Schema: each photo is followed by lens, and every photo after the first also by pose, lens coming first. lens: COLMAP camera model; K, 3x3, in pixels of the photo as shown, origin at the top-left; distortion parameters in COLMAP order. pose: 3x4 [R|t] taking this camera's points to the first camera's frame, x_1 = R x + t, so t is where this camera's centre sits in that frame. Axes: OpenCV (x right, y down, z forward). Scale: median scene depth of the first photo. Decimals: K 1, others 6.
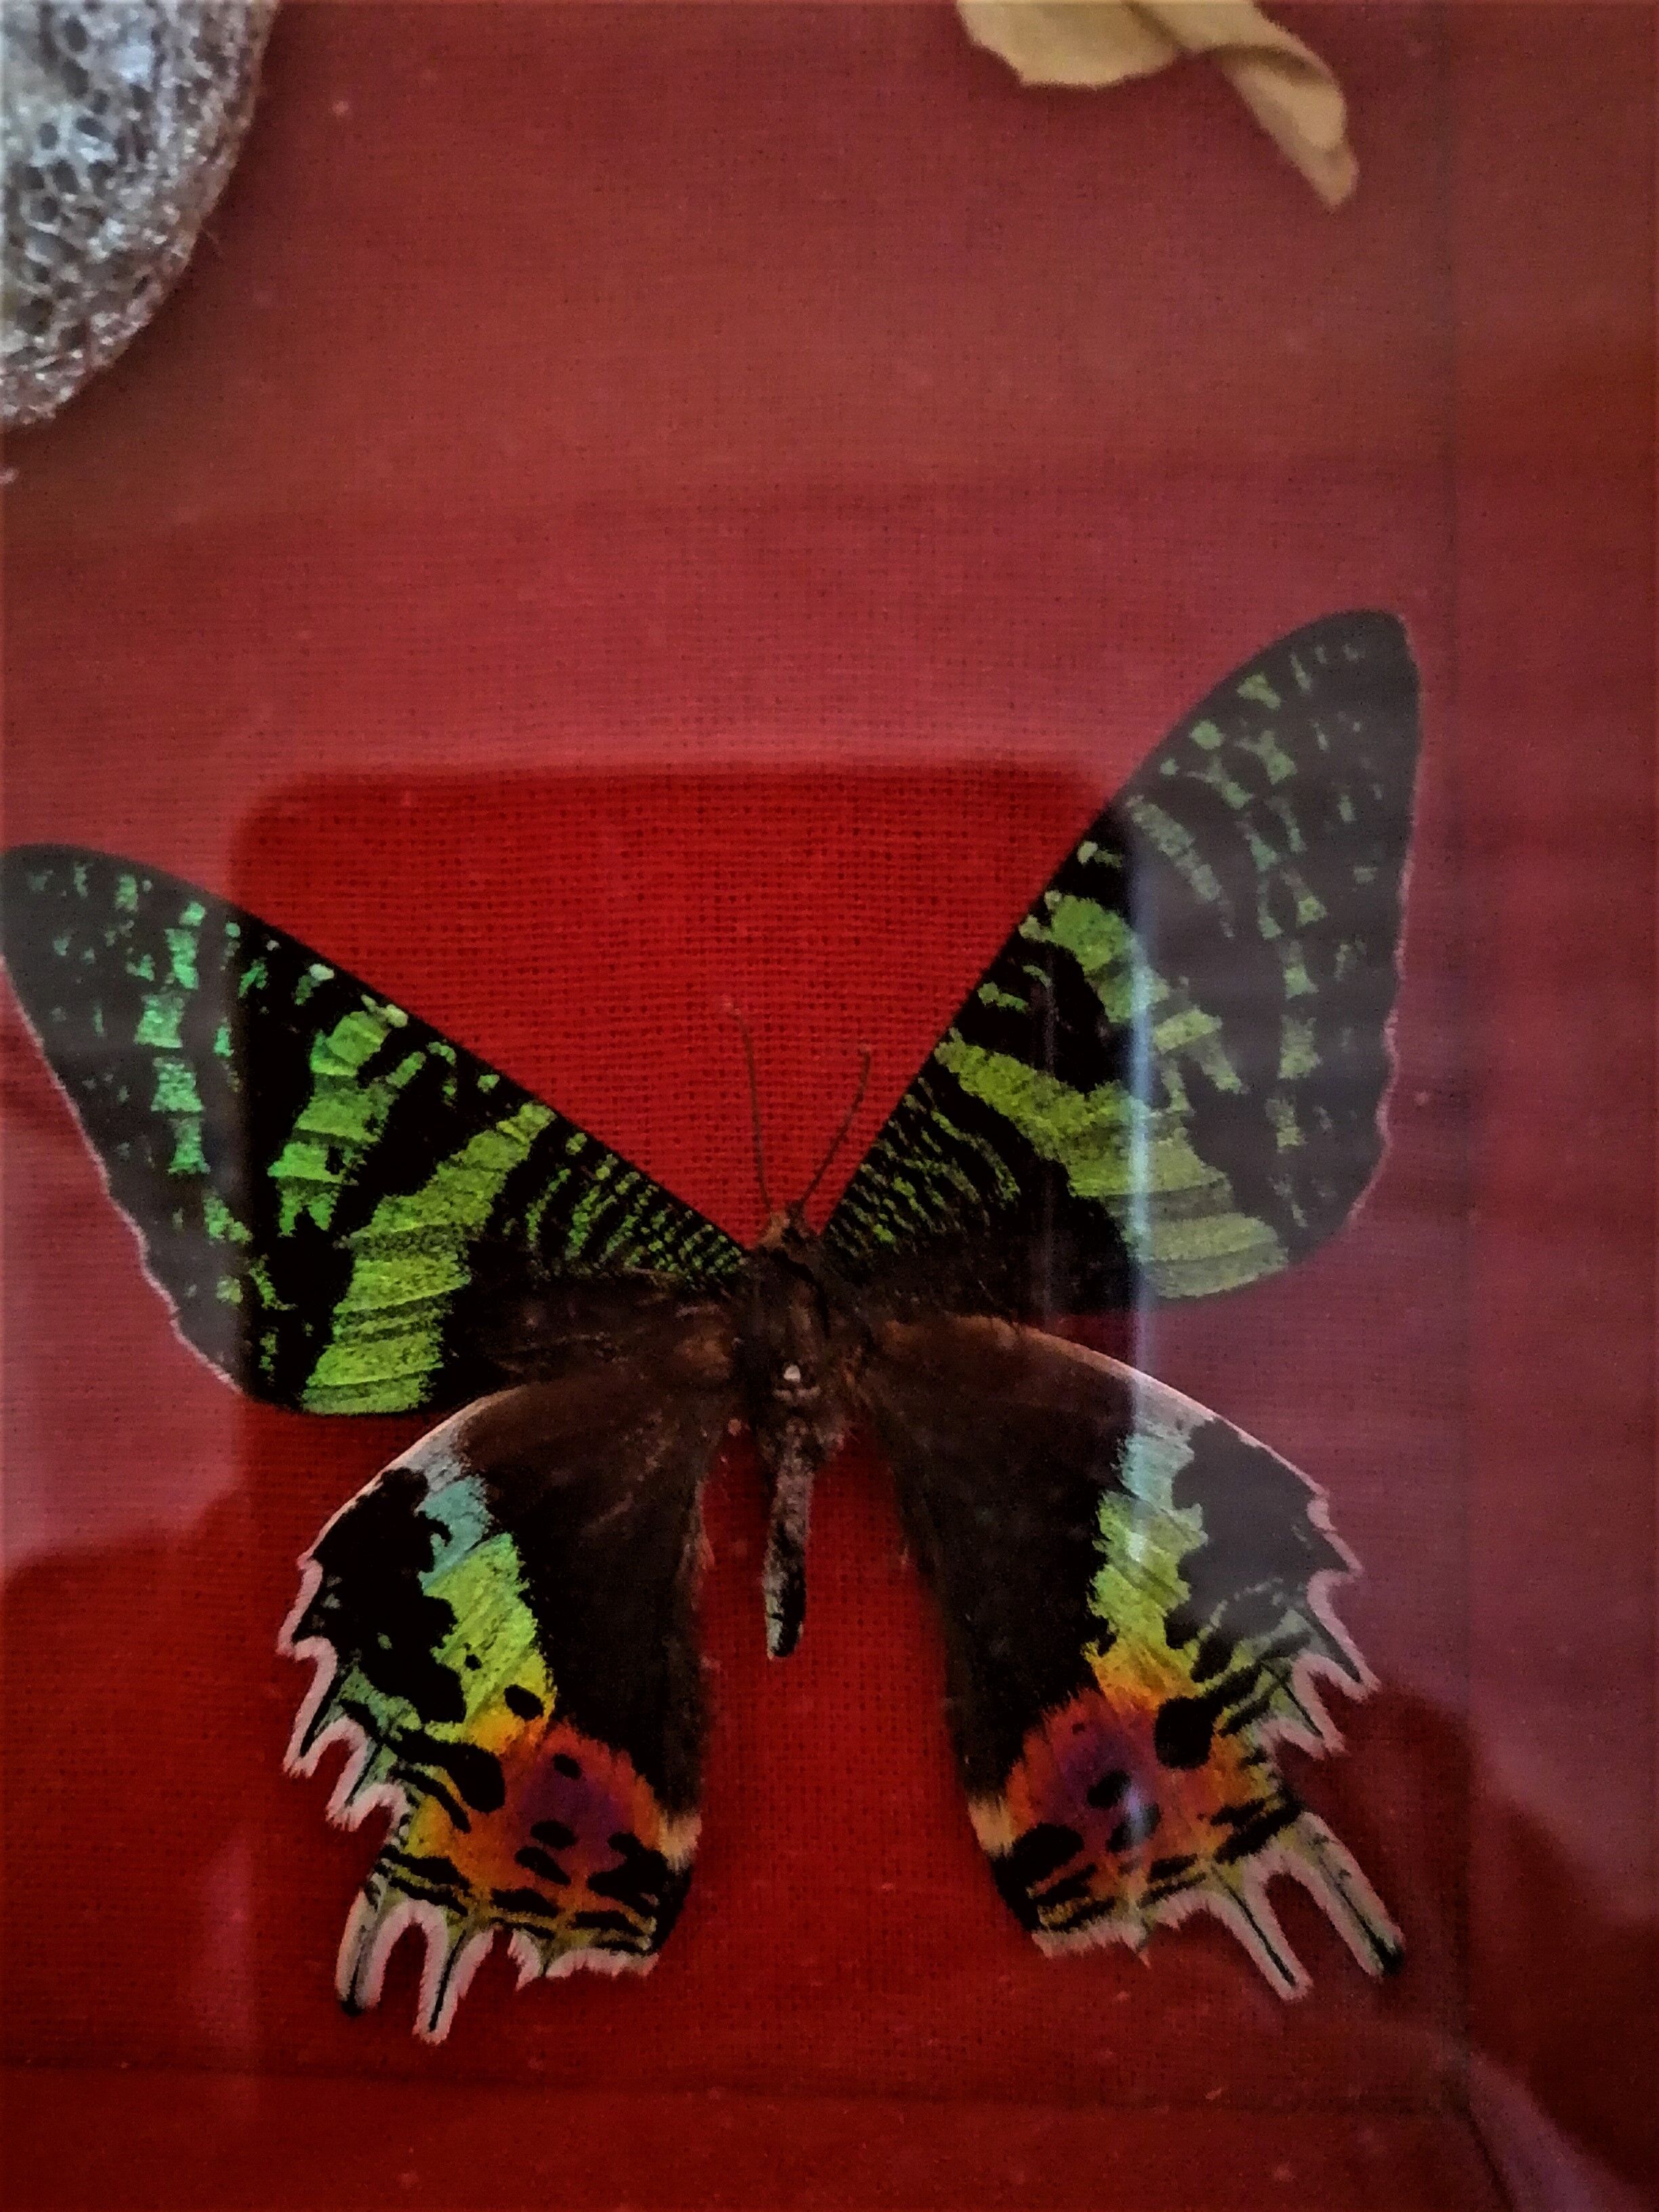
lens RADIAL K [[1591.7, 0, 788.5], [0, 1591.7, 1080.9], [0, 0, 1]] dist [0.009123, -0.016541]
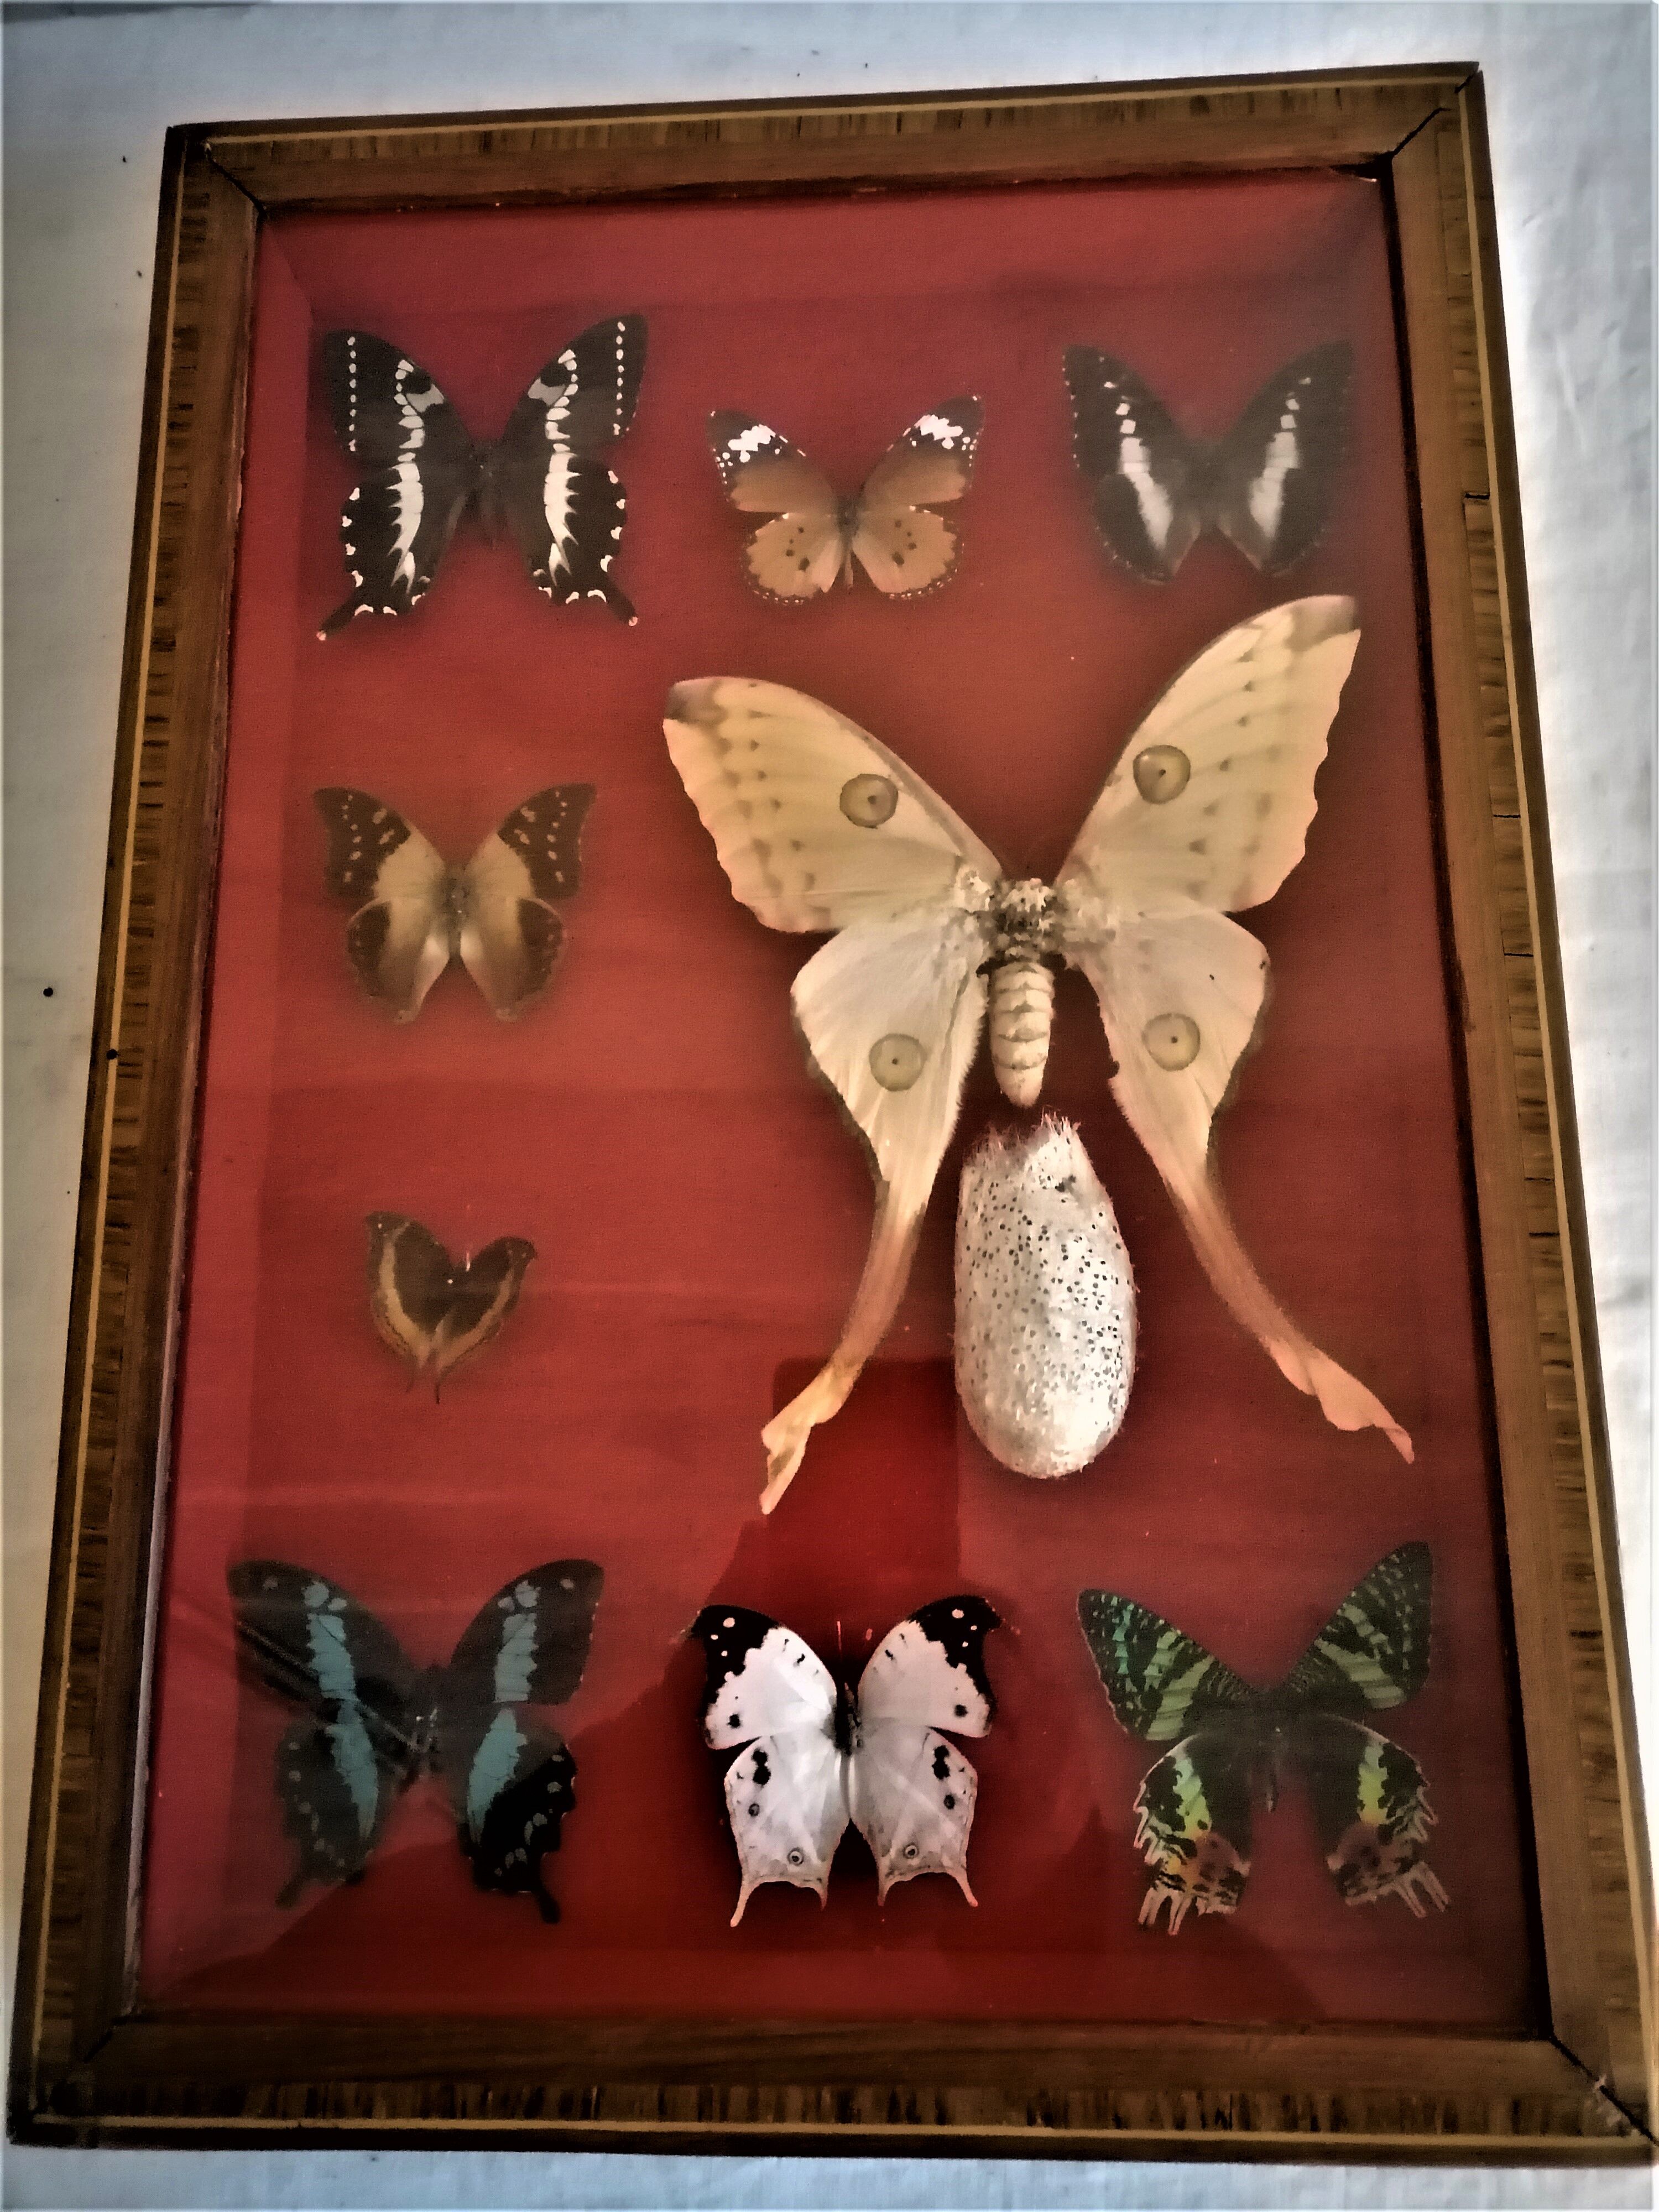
lens RADIAL K [[1591.7, 0, 845.3], [0, 1591.7, 1080.6], [0, 0, 1]] dist [0.009123, -0.016541]
pose [[0.999844, 0.009721, 0.014718, -1.051961], [-0.006644, 0.980528, -0.196268, -0.553291], [-0.016339, 0.196139, 0.980440, -2.873556]]
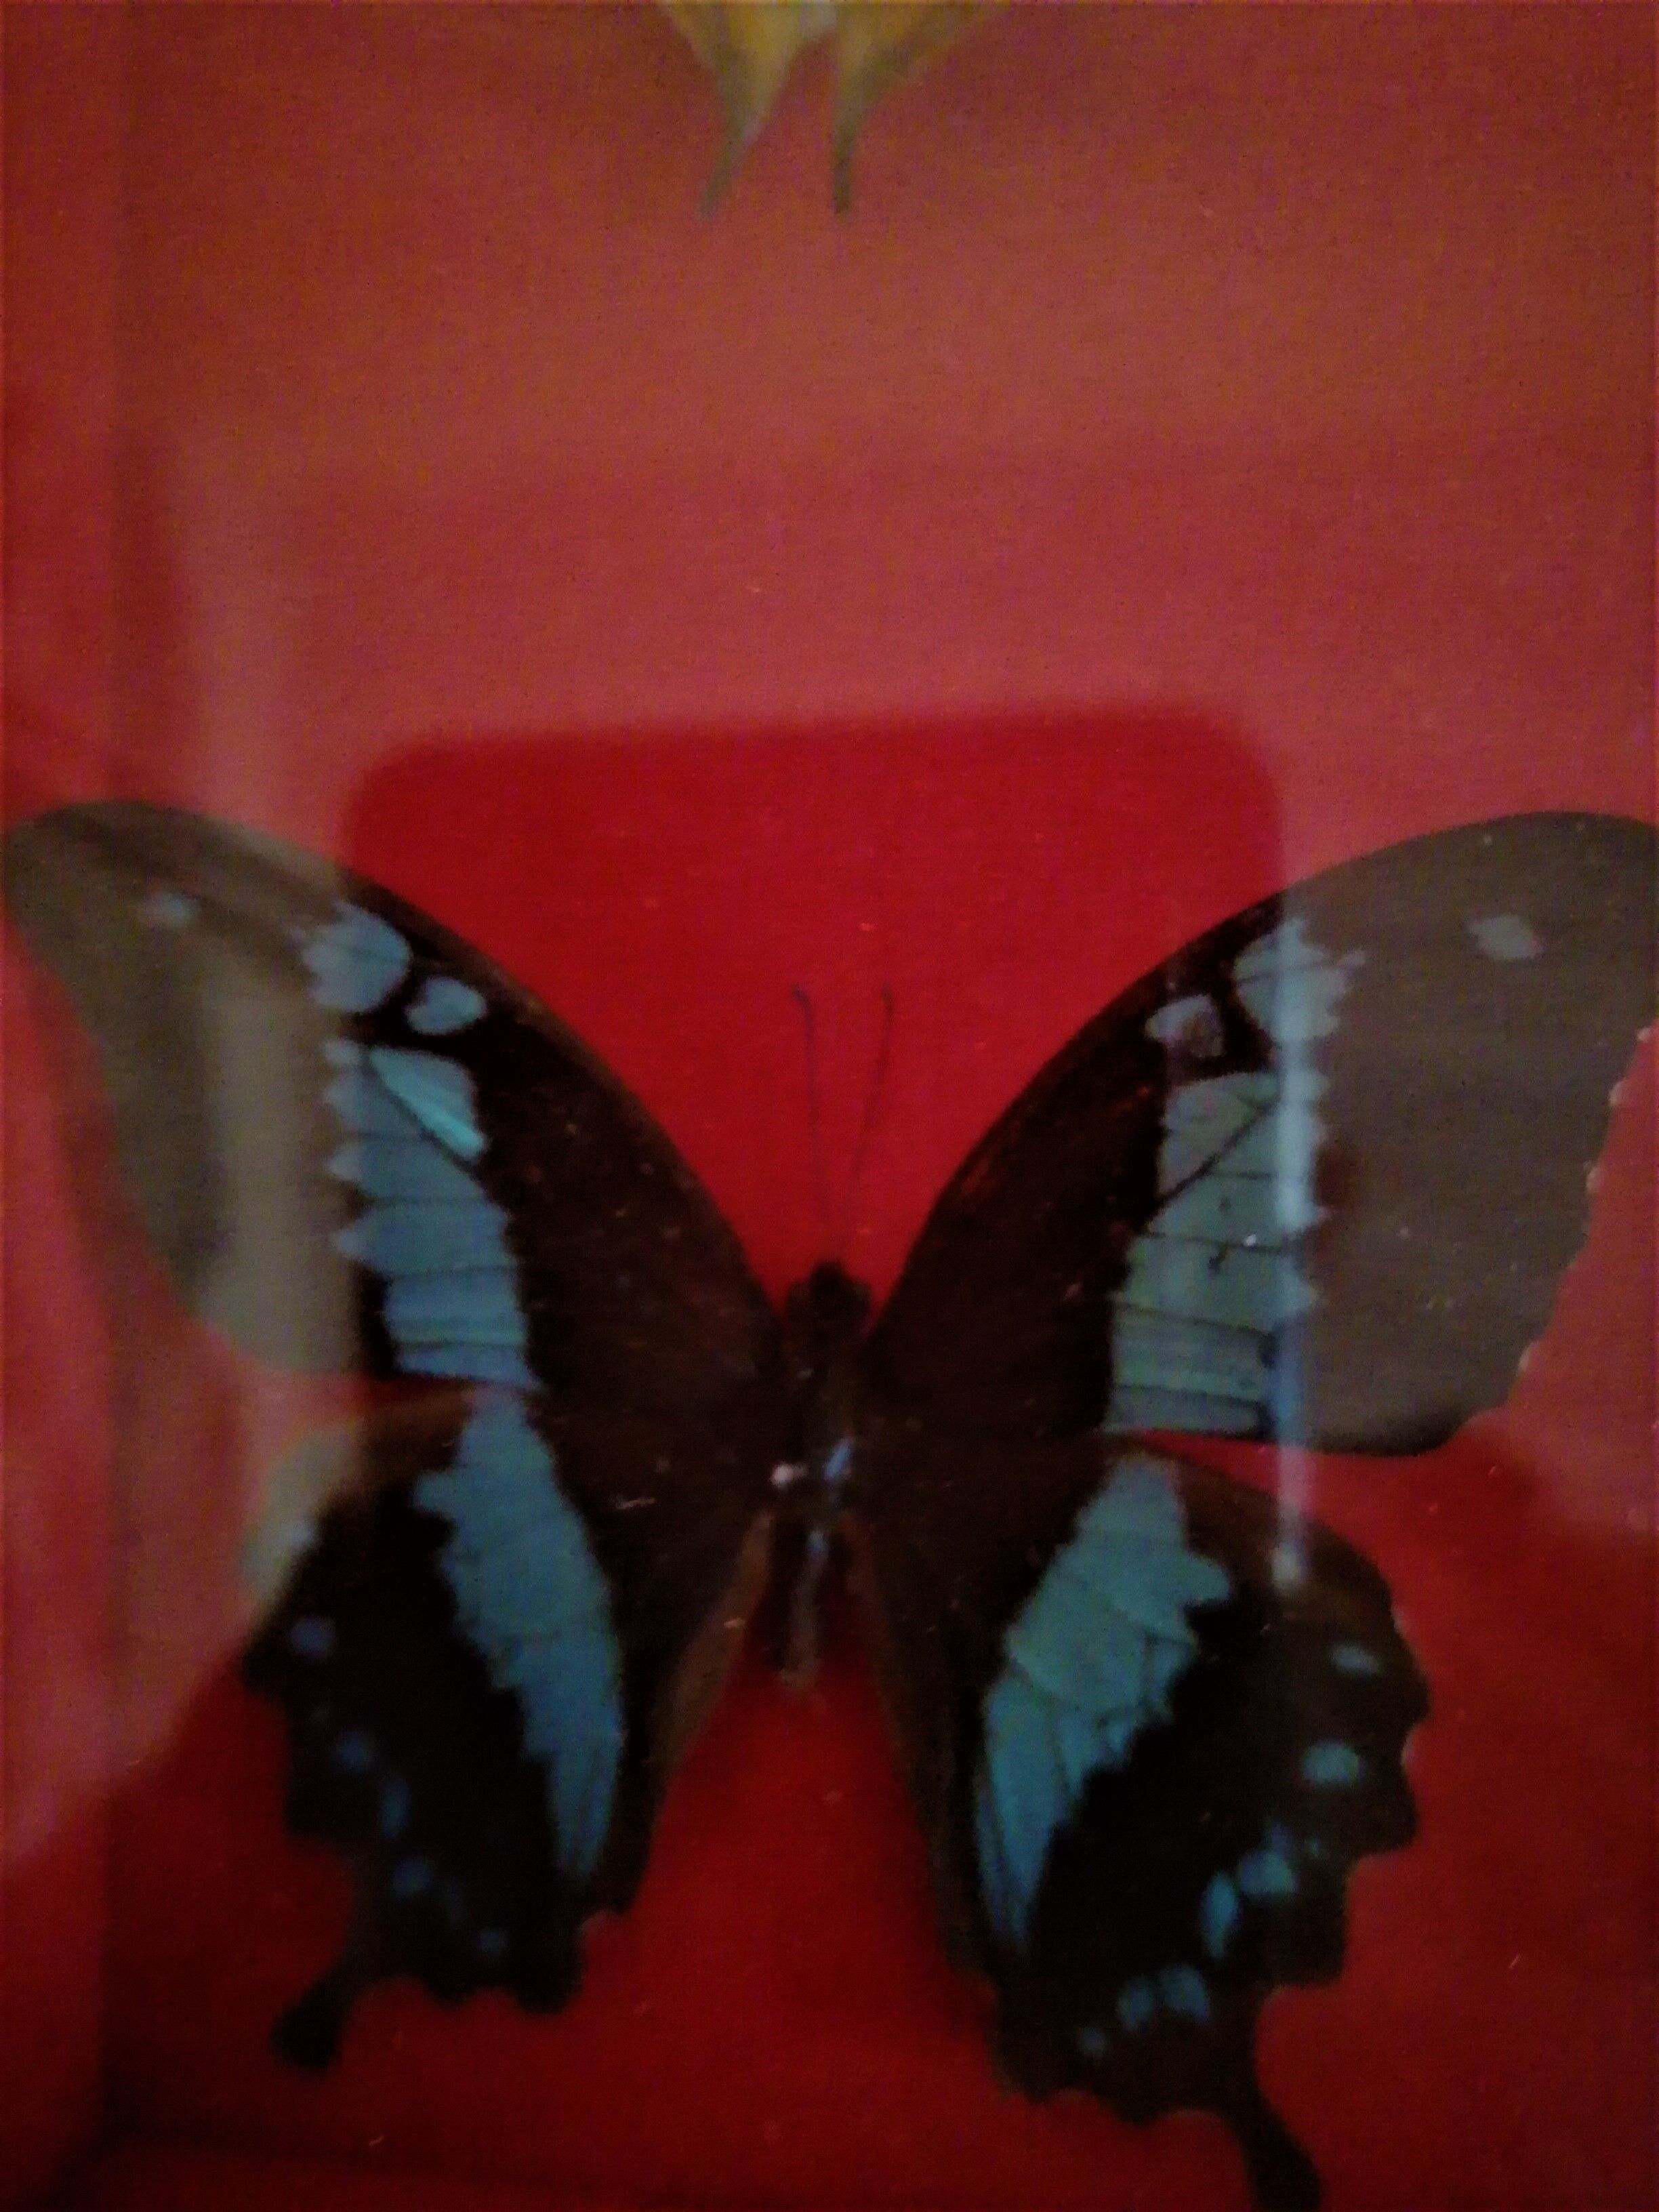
lens RADIAL K [[1591.7, 0, 841.4], [0, 1591.7, 1091.7], [0, 0, 1]] dist [0.009123, -0.016541]
pose [[0.997161, 0.044787, -0.060525, -1.903597], [-0.042432, 0.998312, 0.039648, -0.071575], [0.062199, -0.036967, 0.997379, 0.192596]]
